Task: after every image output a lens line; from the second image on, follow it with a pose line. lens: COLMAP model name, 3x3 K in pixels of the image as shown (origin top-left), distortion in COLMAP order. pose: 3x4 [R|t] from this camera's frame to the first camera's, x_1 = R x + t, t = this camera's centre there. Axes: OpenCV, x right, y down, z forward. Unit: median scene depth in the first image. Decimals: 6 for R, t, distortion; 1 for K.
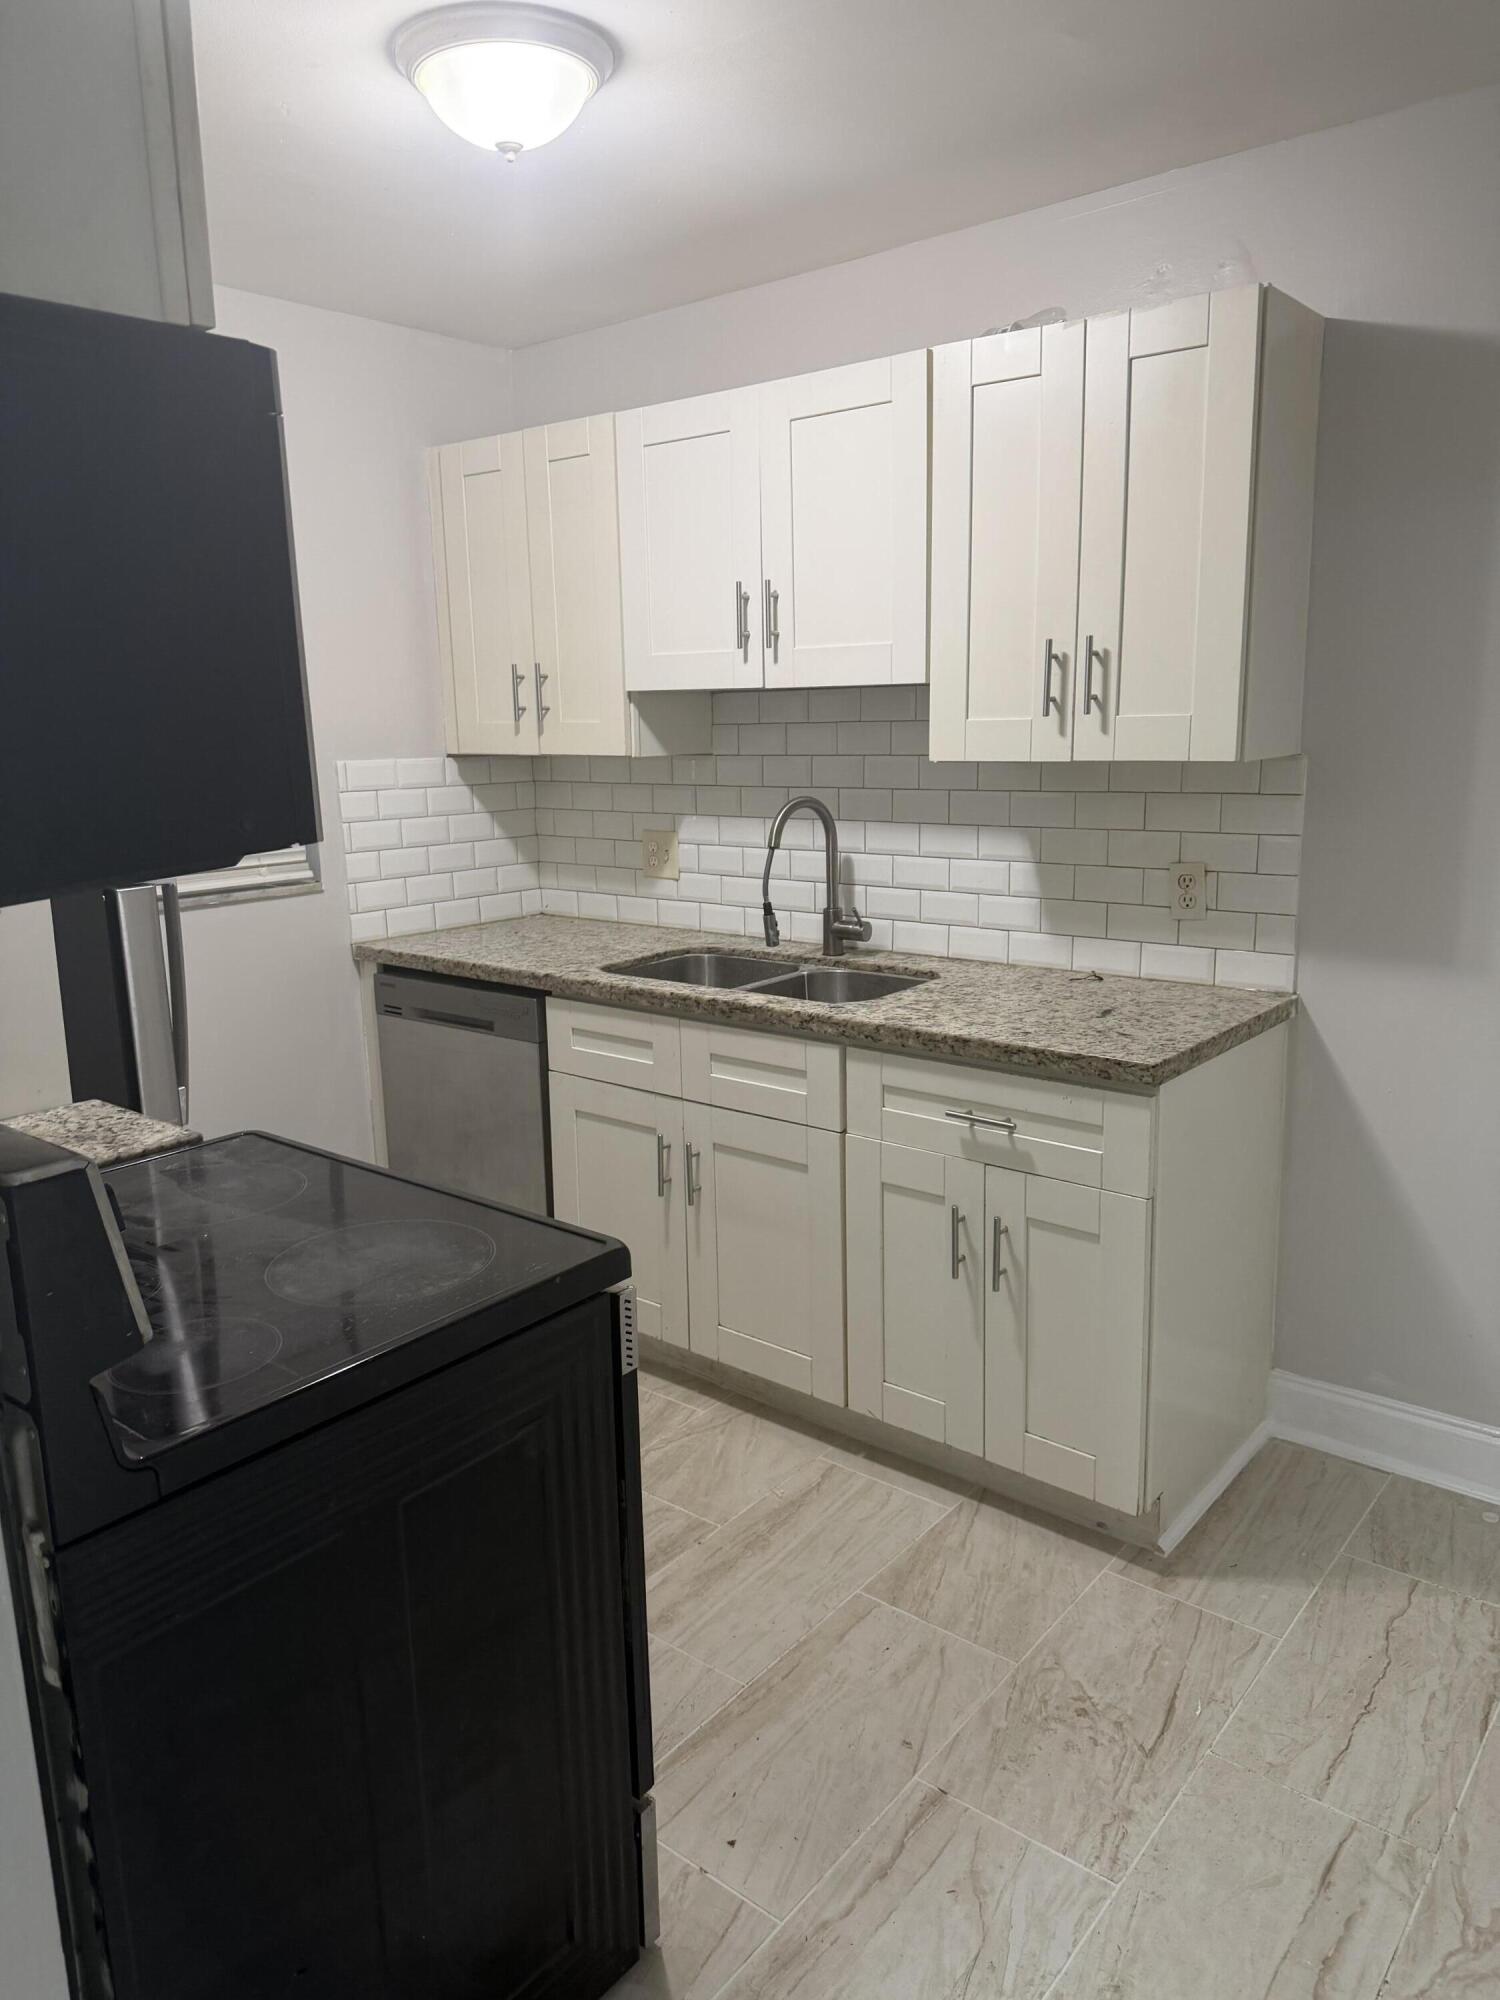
lens RADIAL K [[1378.3, 0, 750.0], [0, 1378.3, 1000.0], [0, 0, 1]] dist [0.211761, -0.371343]
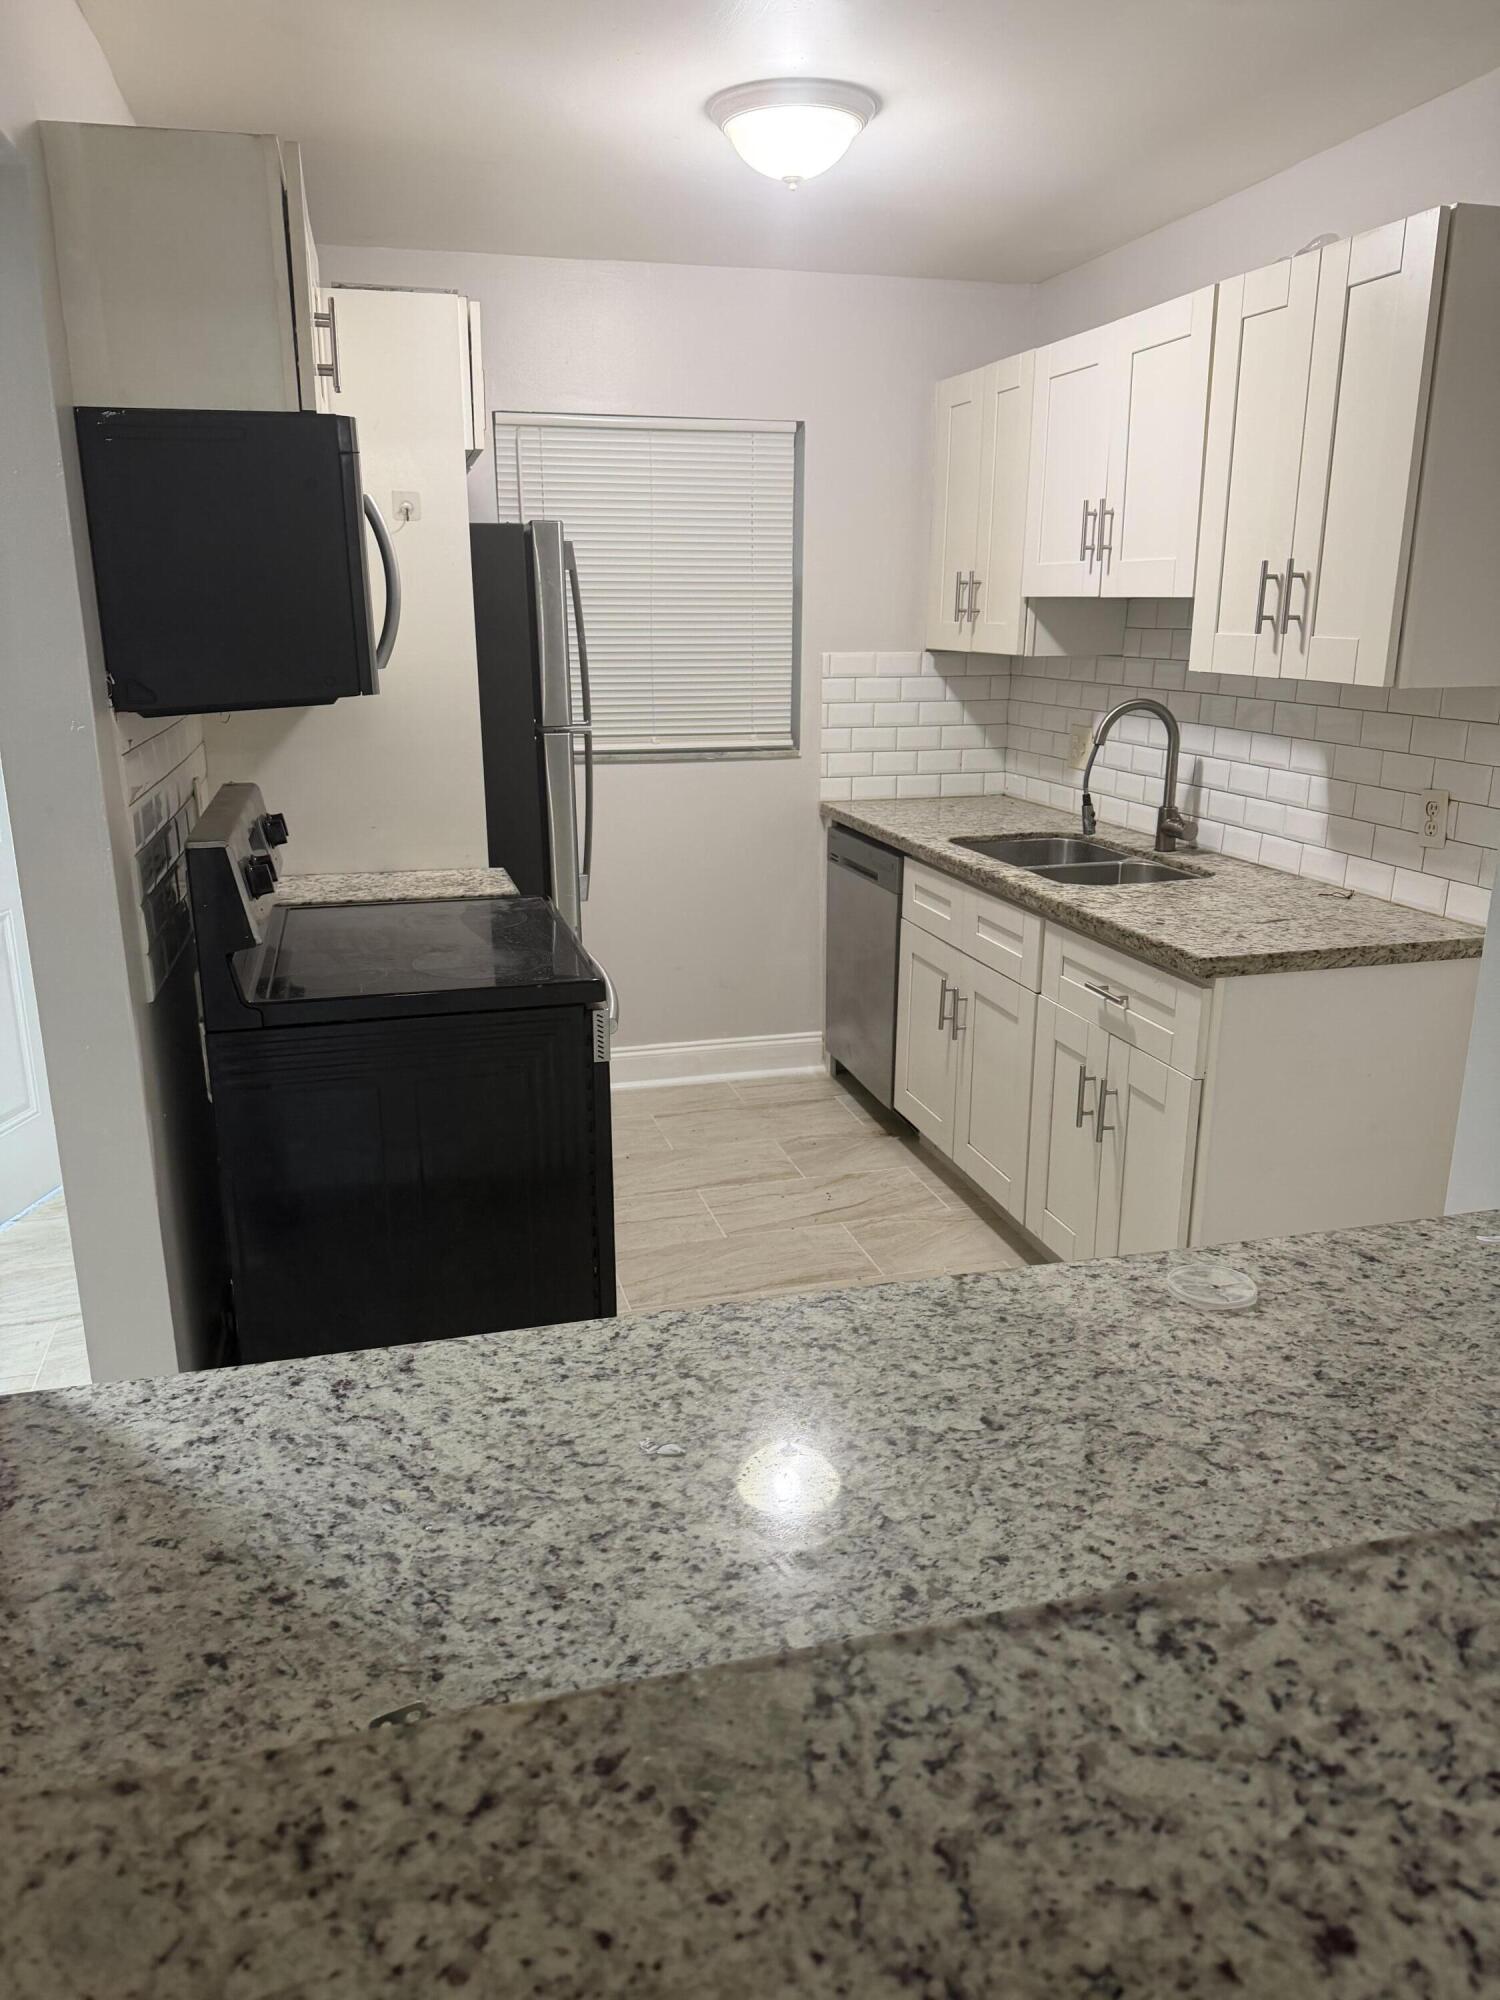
lens RADIAL K [[1401.8, 0, 751.0], [0, 1401.8, 1058.1], [0, 0, 1]] dist [0.002544, 0.000186]
pose [[0.818828, 0.194307, -0.540154, 0.445245], [-0.131578, 0.979448, 0.152870, 0.000625], [0.558756, -0.054101, 0.827566, -0.095409]]
